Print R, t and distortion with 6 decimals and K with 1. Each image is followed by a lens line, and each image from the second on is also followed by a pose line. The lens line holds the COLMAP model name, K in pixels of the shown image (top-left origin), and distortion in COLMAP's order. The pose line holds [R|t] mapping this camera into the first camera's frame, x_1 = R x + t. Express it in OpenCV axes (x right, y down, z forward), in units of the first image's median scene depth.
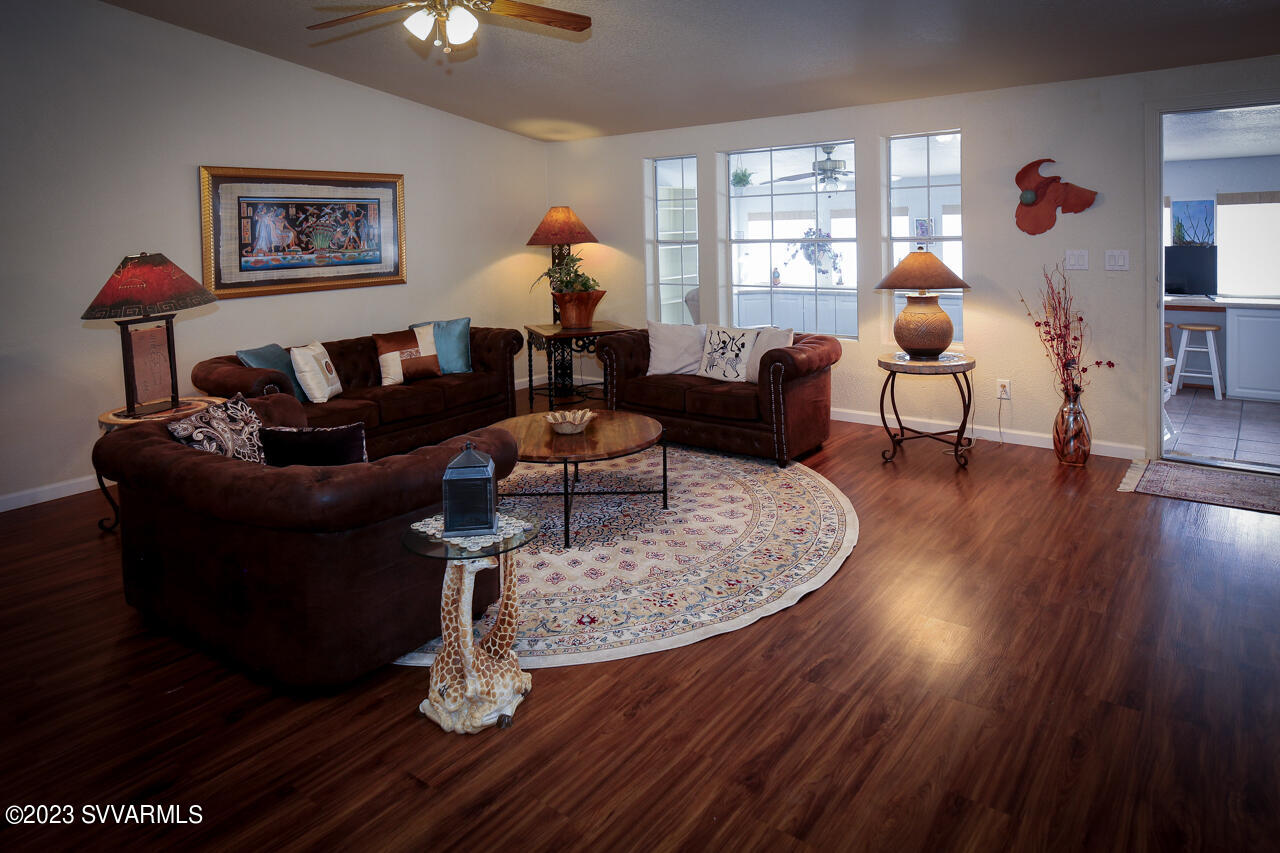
lens RADIAL K [[749.7, 0, 640.0], [0, 749.7, 426.5], [0, 0, 1]] dist [0.002463, -0.000344]
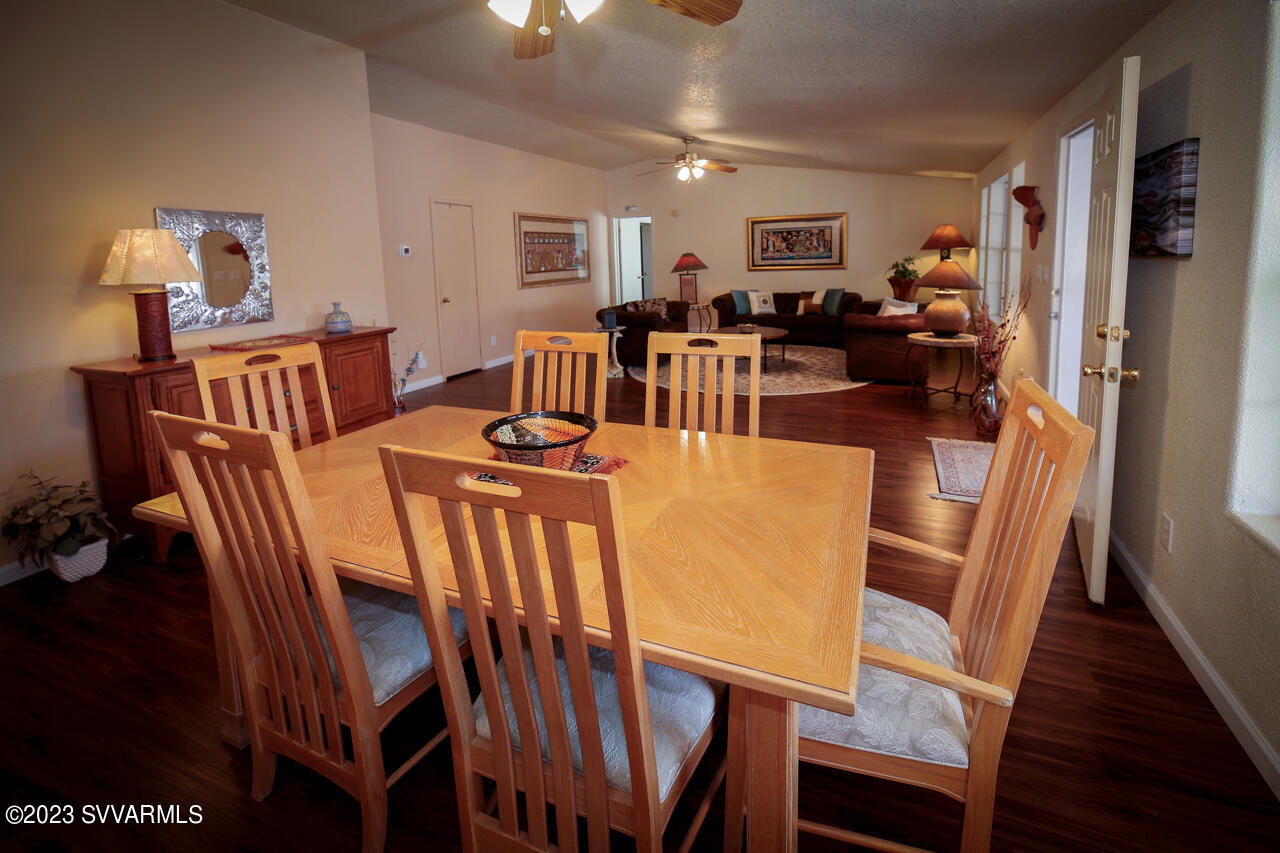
lens RADIAL K [[564.7, 0, 640.0], [0, 564.7, 426.5], [0, 0, 1]] dist [0.000702, 0.000027]
pose [[0.248432, 0.305404, -0.919244, 1.199187], [-0.225875, 0.941099, 0.251621, -0.066009], [0.941946, 0.145123, 0.302783, 0.136366]]
